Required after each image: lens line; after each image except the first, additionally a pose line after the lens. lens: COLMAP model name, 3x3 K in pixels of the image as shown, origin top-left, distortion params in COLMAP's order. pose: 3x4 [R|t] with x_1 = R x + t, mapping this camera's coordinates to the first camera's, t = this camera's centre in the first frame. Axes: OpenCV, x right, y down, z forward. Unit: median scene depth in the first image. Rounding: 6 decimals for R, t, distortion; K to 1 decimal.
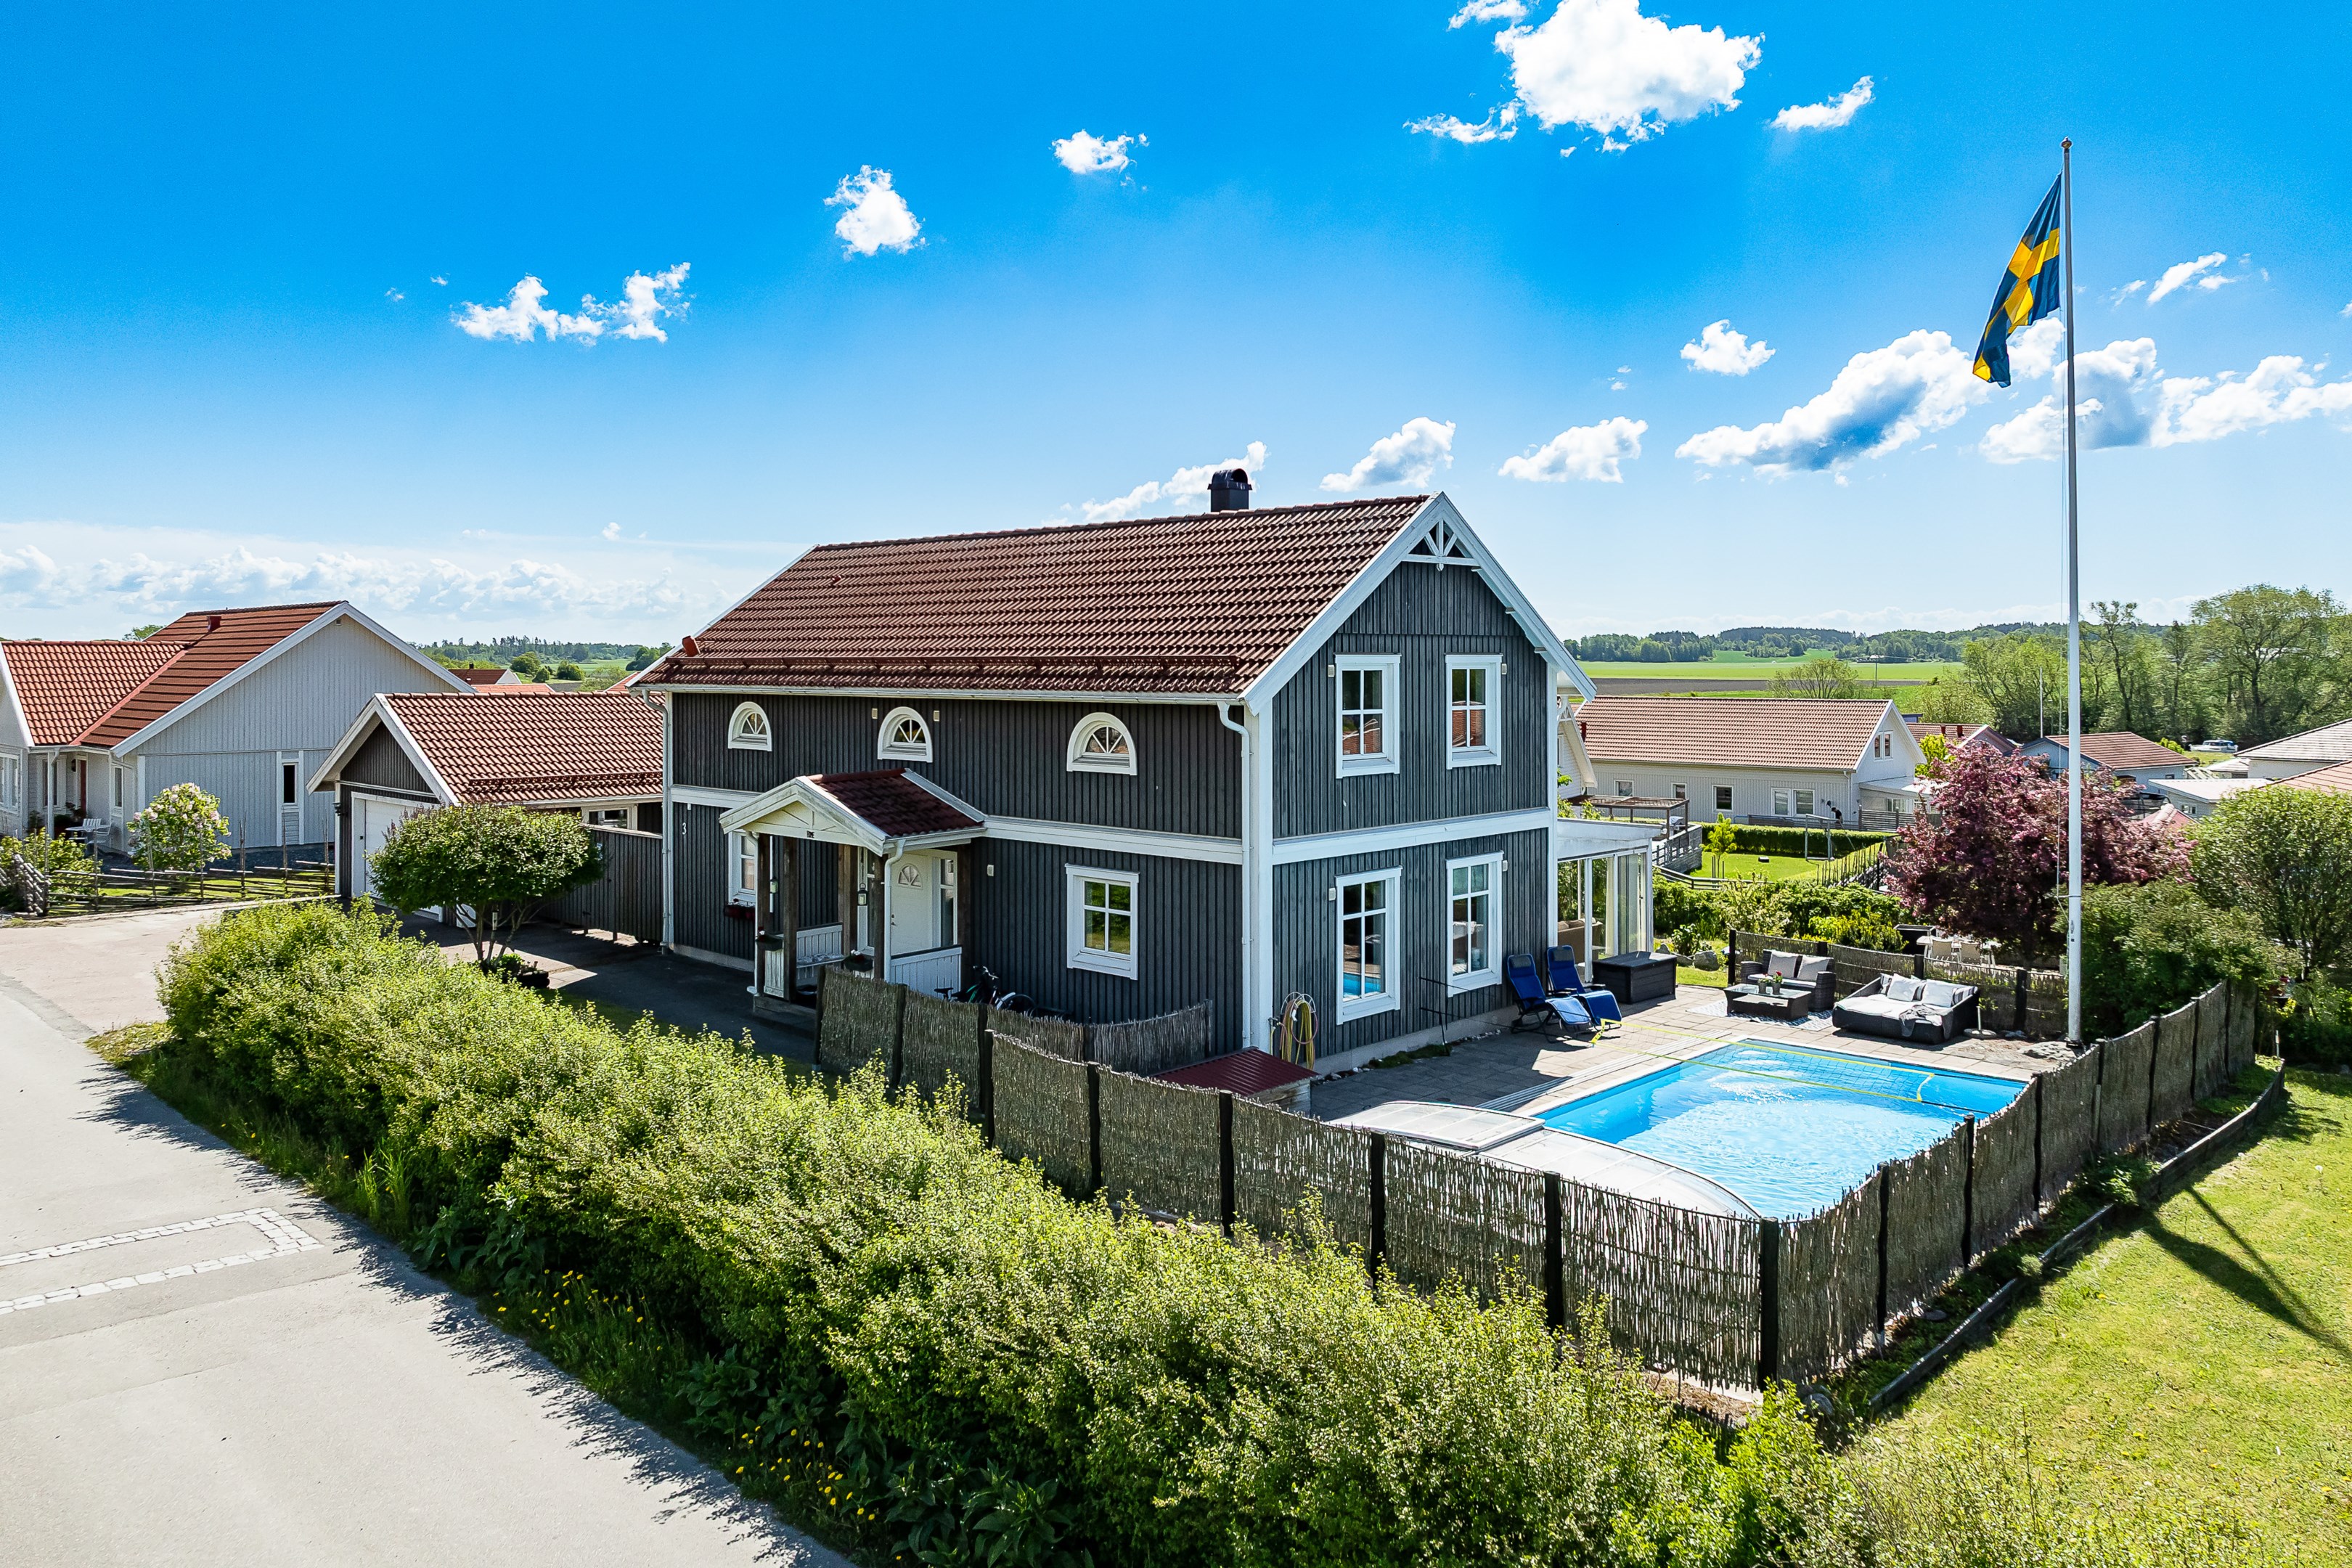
lens RADIAL K [[1683.1, 0, 1164.5], [0, 1683.1, 689.1], [0, 0, 1]] dist [-0.045277, 0.011969]
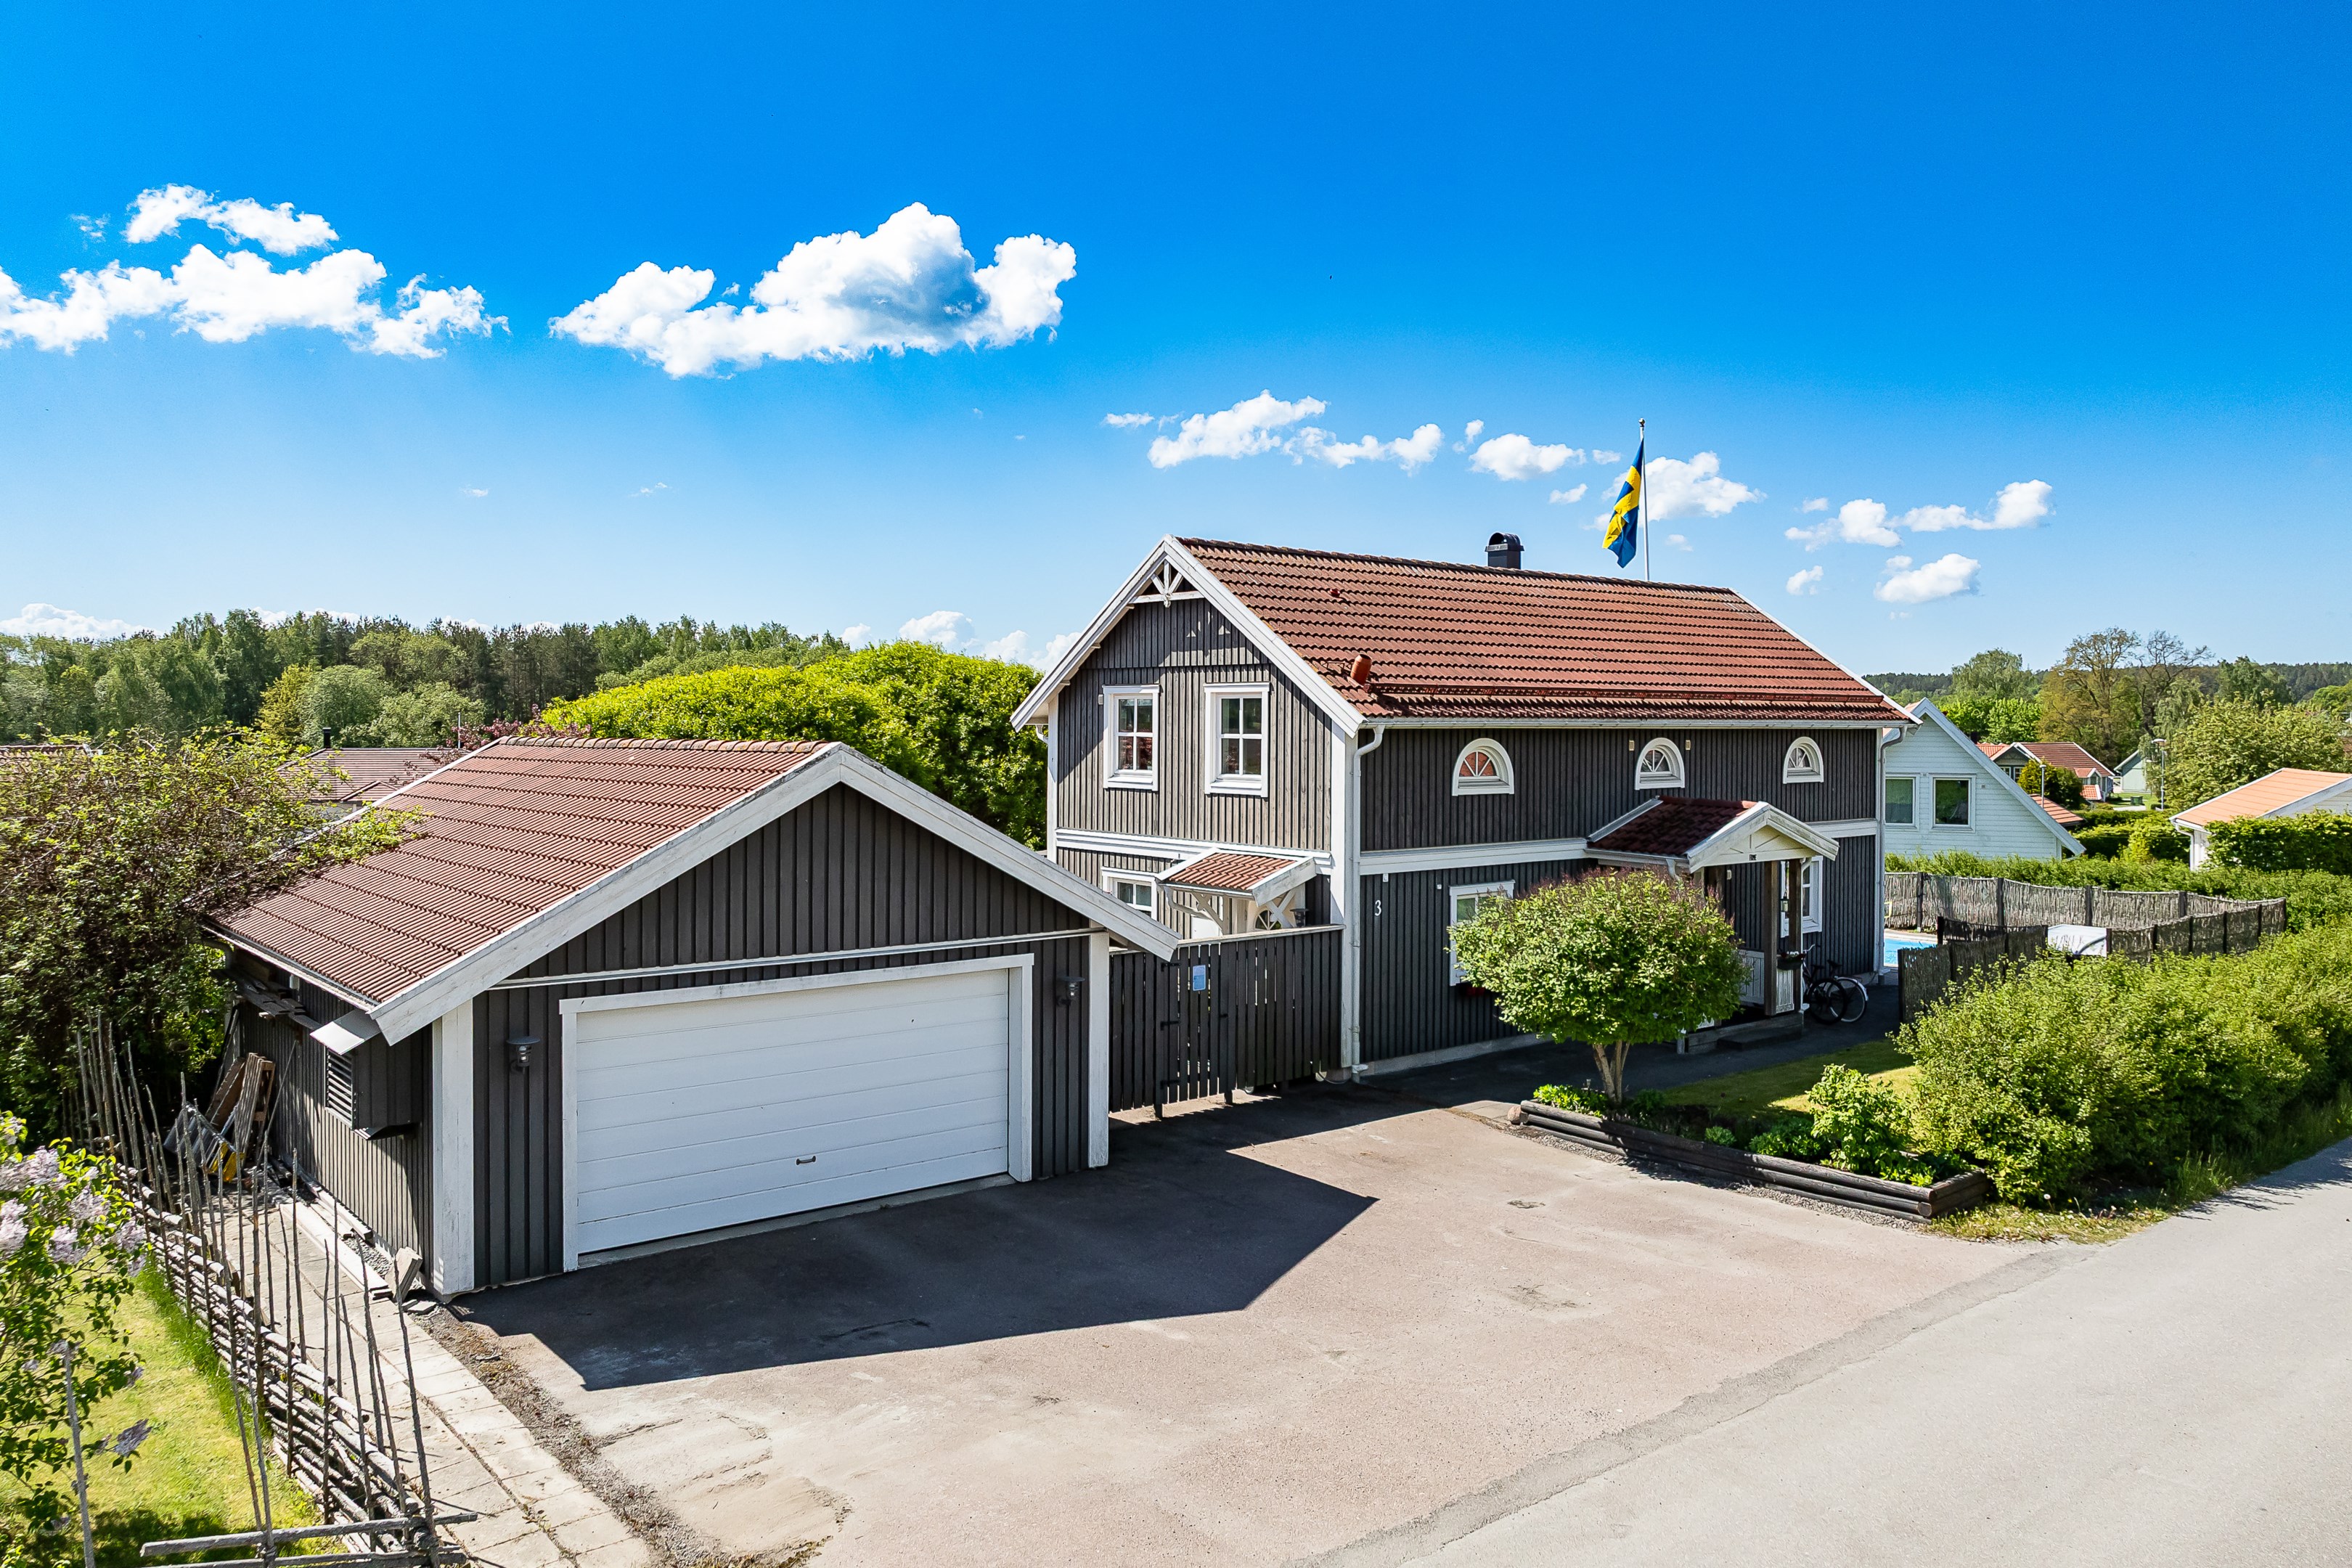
lens RADIAL K [[1683.1, 0, 1164.5], [0, 1683.1, 689.1], [0, 0, 1]] dist [-0.045277, 0.011969]
pose [[0.102503, 0.005289, 0.994719, -1.160500], [-0.000156, 0.999986, -0.005301, -0.013837], [-0.994733, 0.000389, 0.102502, 1.112381]]
